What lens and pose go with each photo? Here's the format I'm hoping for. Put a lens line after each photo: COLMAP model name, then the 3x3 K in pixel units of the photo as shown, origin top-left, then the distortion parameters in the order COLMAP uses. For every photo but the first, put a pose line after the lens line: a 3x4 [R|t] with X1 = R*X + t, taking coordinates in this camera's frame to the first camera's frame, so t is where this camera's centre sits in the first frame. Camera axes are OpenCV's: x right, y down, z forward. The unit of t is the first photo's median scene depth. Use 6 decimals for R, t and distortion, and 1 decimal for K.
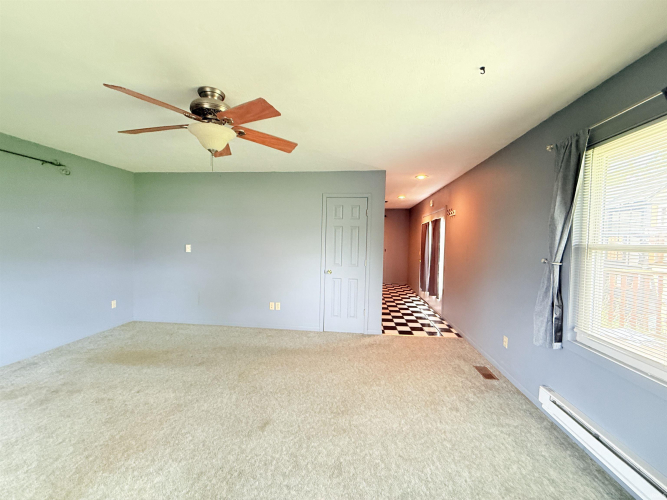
lens RADIAL K [[265.9, 0, 330.3], [0, 265.9, 248.6], [0, 0, 1]] dist [-0.000593, 0.000054]
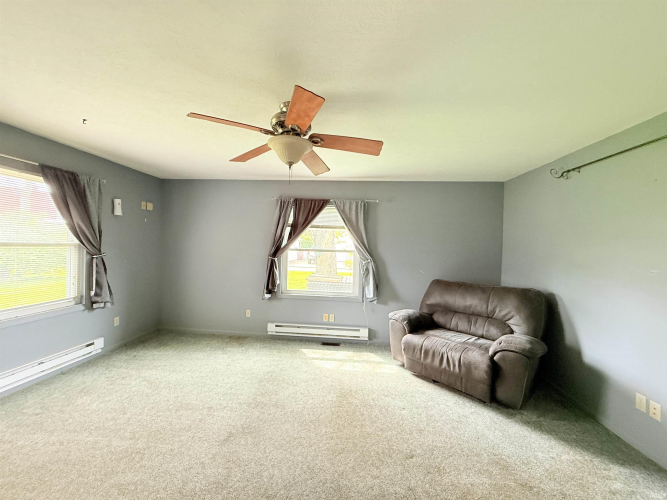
lens RADIAL K [[265.9, 0, 330.3], [0, 265.9, 248.6], [0, 0, 1]] dist [-0.000593, 0.000054]
pose [[-0.998614, -0.045287, -0.026813, -0.367023], [-0.046272, 0.998231, 0.037329, -0.057591], [0.025075, 0.038518, -0.998943, 1.246752]]
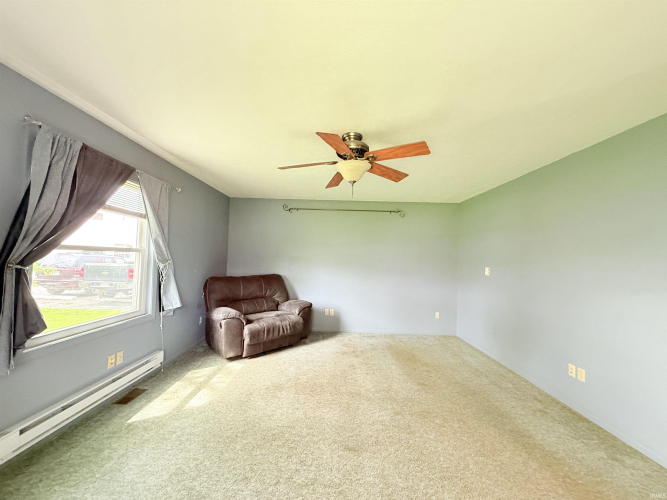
lens RADIAL K [[265.9, 0, 330.3], [0, 265.9, 248.6], [0, 0, 1]] dist [-0.000593, 0.000054]
pose [[0.102595, -0.051495, -0.993389, 0.454716], [-0.058977, 0.996587, -0.057751, 0.007566], [0.992973, 0.064512, 0.099207, 0.496942]]
